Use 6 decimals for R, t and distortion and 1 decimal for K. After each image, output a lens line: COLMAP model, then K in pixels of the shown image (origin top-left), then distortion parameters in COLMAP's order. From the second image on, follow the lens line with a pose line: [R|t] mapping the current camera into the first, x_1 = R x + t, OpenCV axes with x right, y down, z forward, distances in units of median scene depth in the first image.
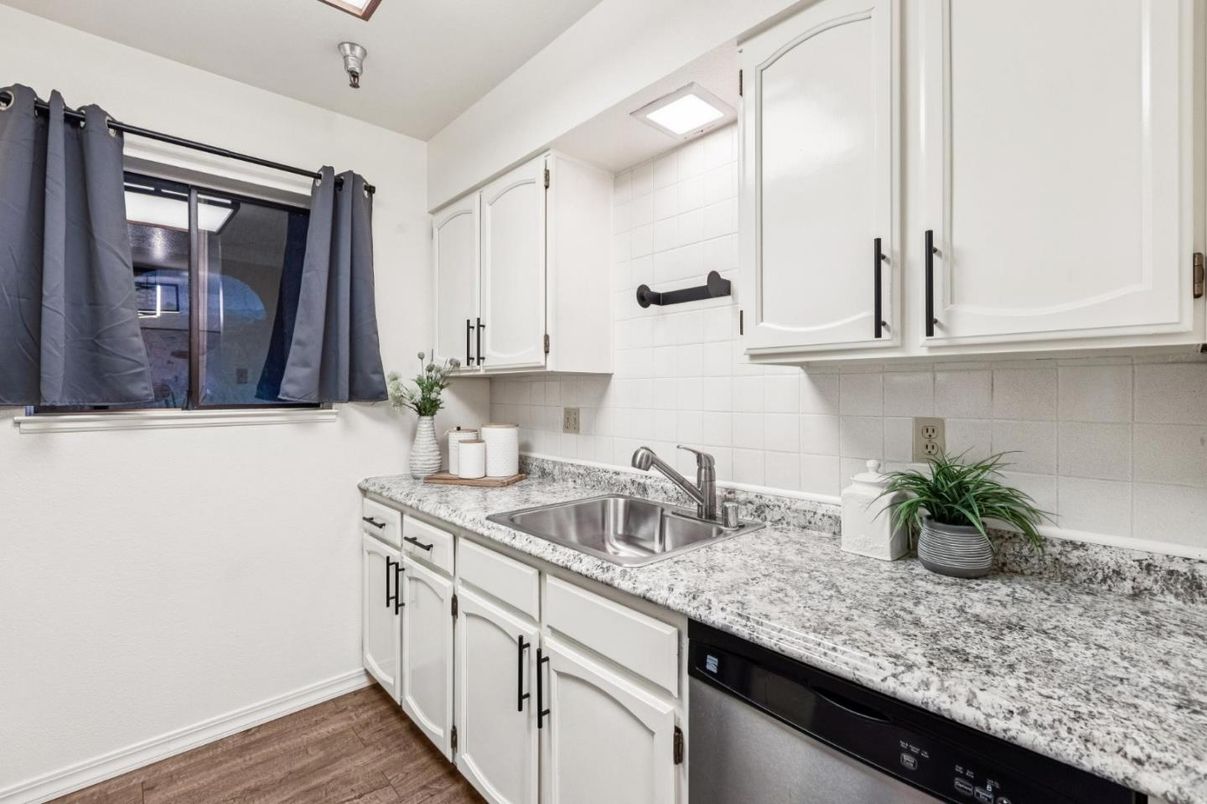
lens RADIAL K [[538.6, 0, 605.5], [0, 538.6, 394.8], [0, 0, 1]] dist [-0.001815, -0.000037]
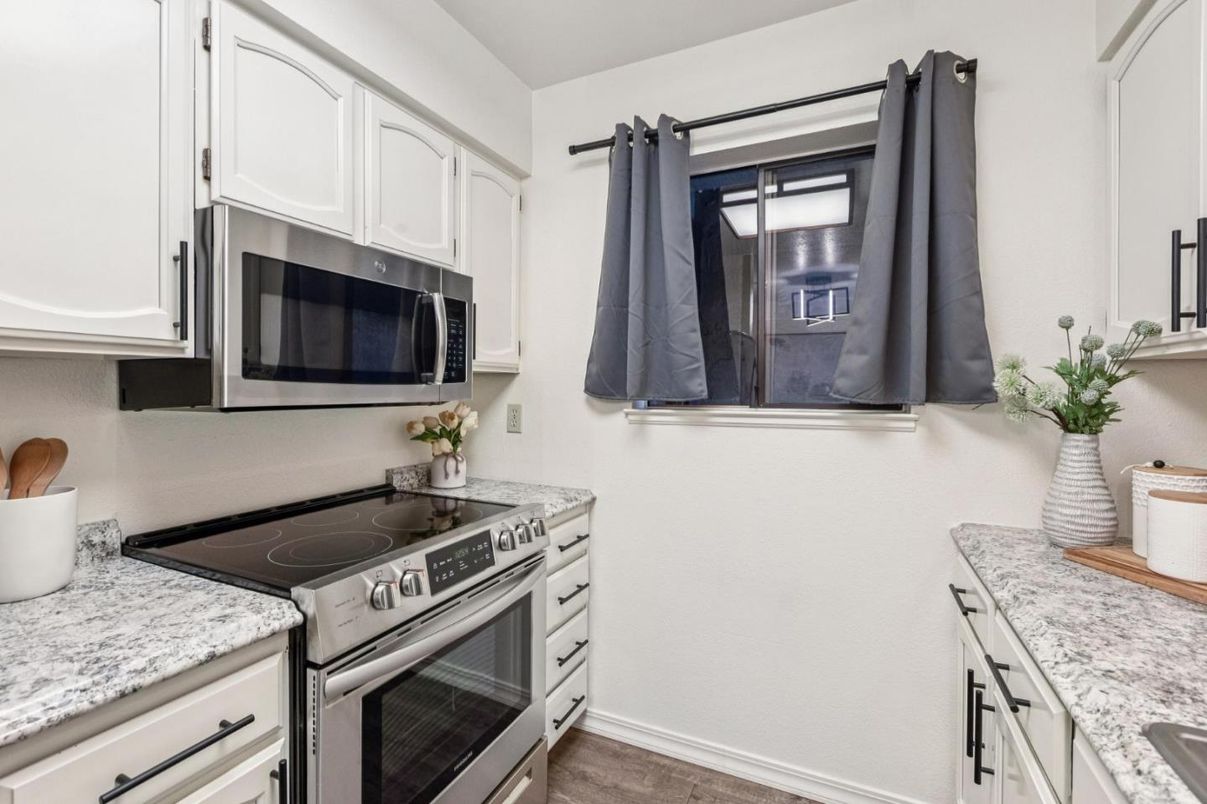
lens RADIAL K [[538.6, 0, 599.0], [0, 538.6, 391.5], [0, 0, 1]] dist [-0.001815, -0.000037]
pose [[0.379264, 0.005725, -0.925271, -0.016731], [-0.008818, 0.999958, 0.002572, 0.000111], [0.925247, 0.007184, 0.379298, 0.364574]]
